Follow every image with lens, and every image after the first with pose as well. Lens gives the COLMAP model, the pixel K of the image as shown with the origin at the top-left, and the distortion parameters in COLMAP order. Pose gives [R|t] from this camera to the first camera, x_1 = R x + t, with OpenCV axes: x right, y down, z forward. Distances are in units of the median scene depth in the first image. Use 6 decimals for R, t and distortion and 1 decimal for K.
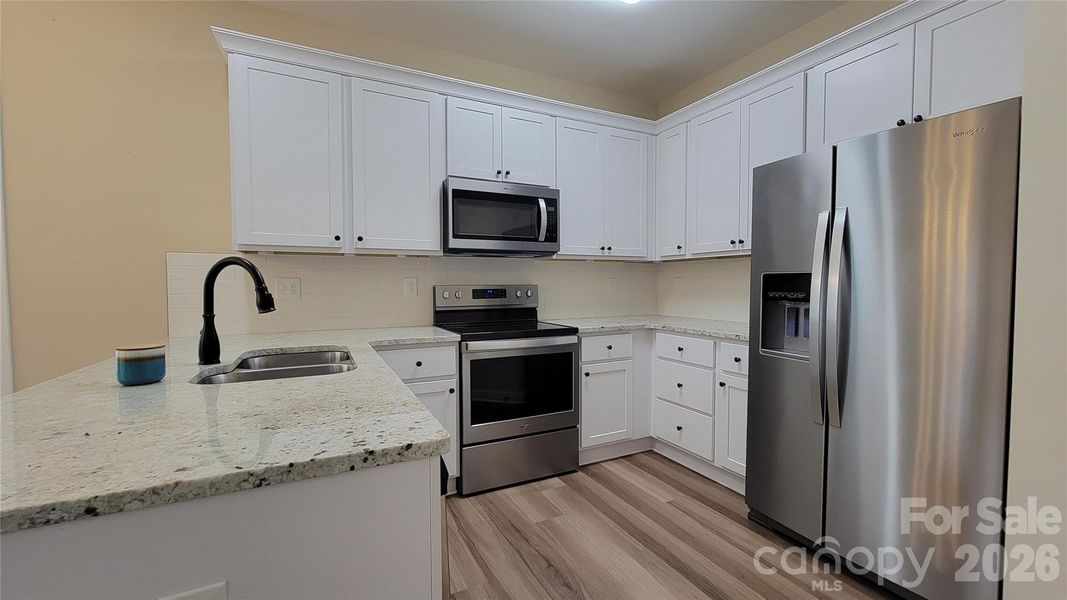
lens RADIAL K [[438.3, 0, 533.4], [0, 438.3, 301.7], [0, 0, 1]] dist [-0.004031, 0.001256]
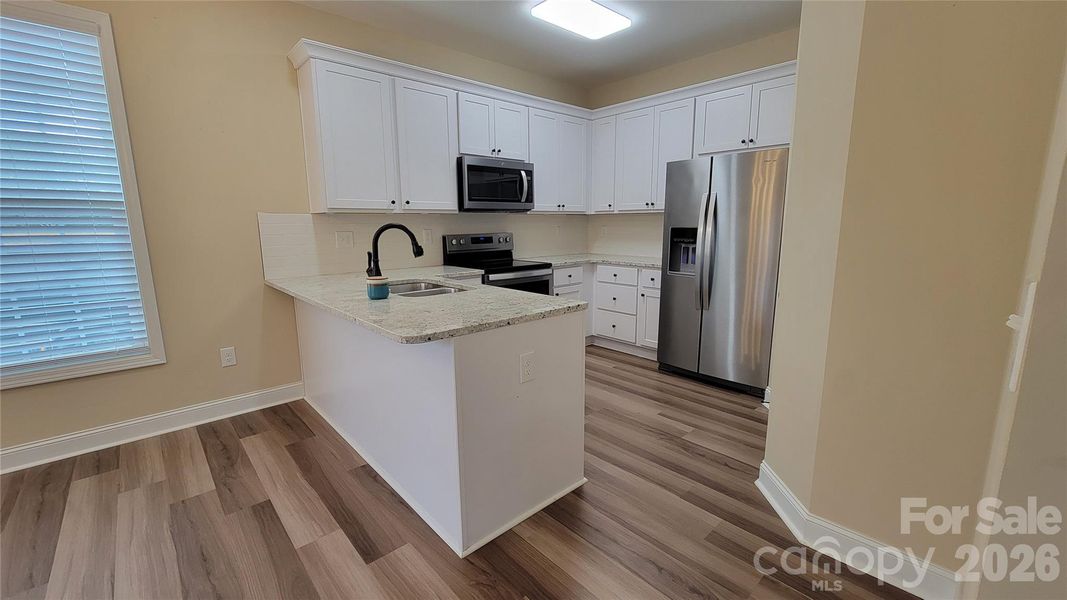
lens RADIAL K [[438.3, 0, 534.9], [0, 438.3, 303.7], [0, 0, 1]] dist [-0.004031, 0.001256]
pose [[0.963851, -0.054056, 0.260900, -0.377247], [0.016743, 0.989556, 0.143175, -0.019245], [-0.265914, -0.133632, 0.954690, -0.446147]]
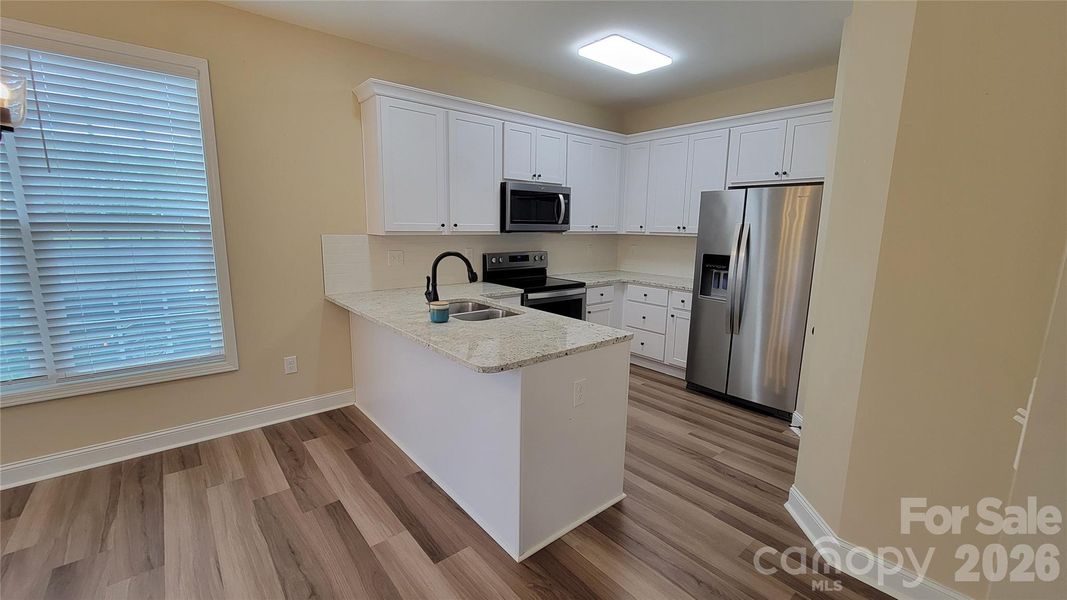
lens RADIAL K [[438.3, 0, 531.4], [0, 438.3, 304.6], [0, 0, 1]] dist [-0.004031, 0.001256]
pose [[0.974689, -0.024703, 0.222197, -0.469466], [-0.006468, 0.990345, 0.138477, -0.083685], [-0.223472, -0.136409, 0.965118, -0.498954]]
